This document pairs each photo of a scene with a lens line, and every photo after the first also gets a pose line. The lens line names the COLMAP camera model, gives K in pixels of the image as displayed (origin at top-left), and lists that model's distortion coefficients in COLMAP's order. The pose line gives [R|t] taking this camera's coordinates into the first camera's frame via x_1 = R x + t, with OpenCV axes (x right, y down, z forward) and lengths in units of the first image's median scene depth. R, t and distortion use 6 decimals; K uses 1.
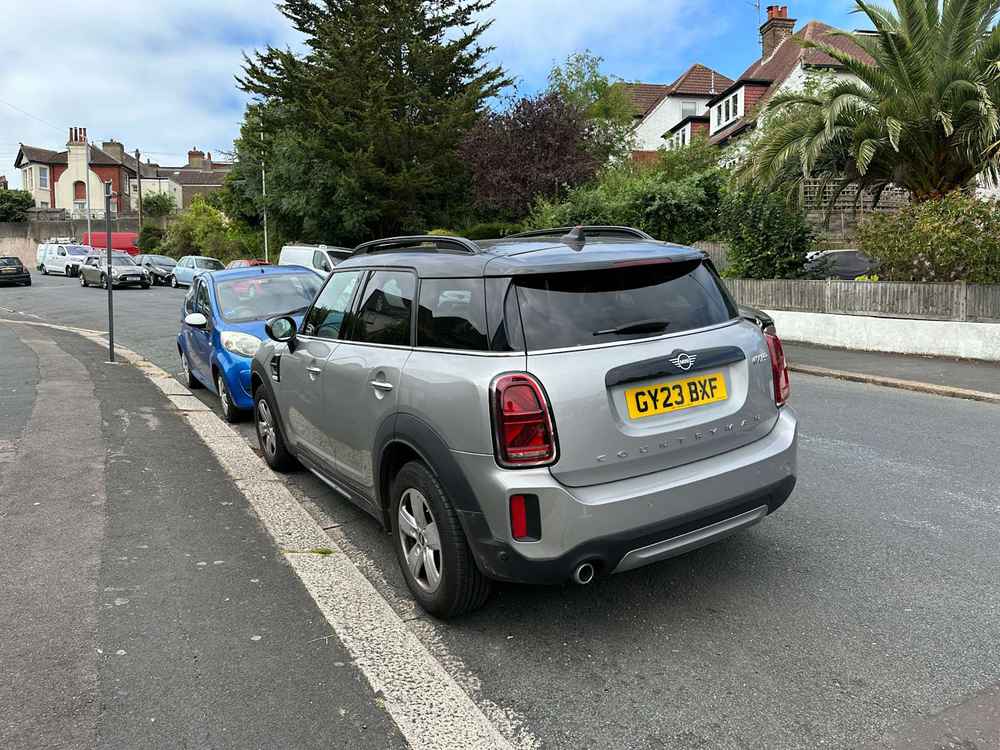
lens RADIAL K [[684.6, 0, 503.7], [0, 684.6, 357.4], [0, 0, 1]] dist [0.005275, 0.000318]
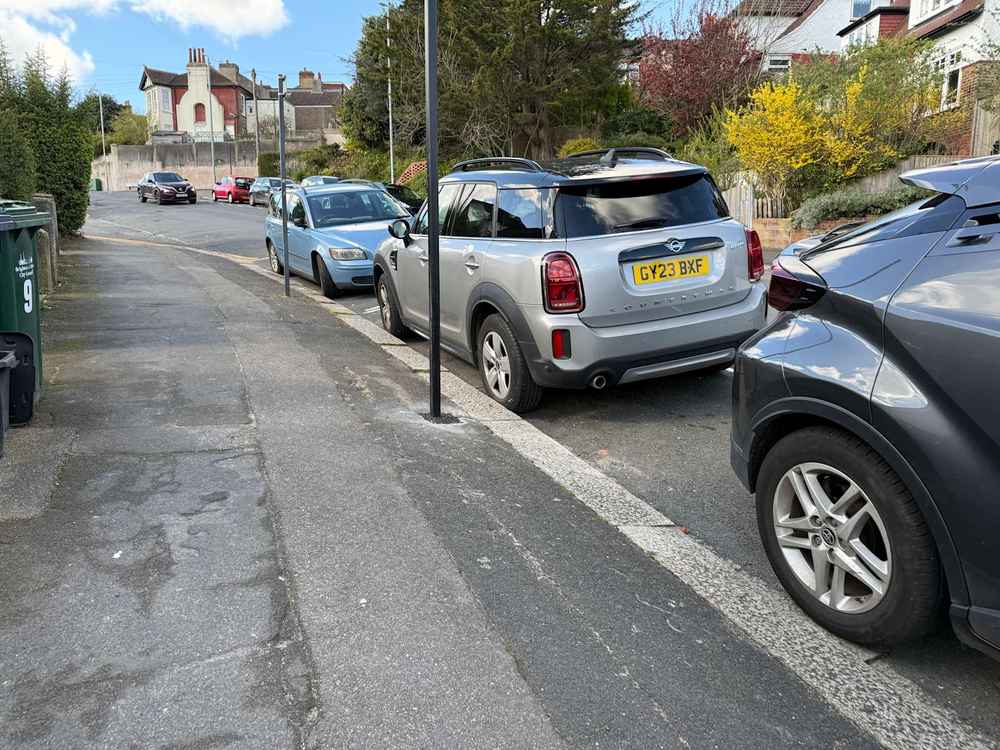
lens RADIAL K [[647.0, 0, 497.0], [0, 647.0, 392.3], [0, 0, 1]] dist [-0.006842, 0.001490]
pose [[0.990922, 0.031578, -0.130679, 0.073466], [-0.006472, 0.982100, 0.188249, 0.054487], [0.134284, -0.185694, 0.973389, -0.454842]]
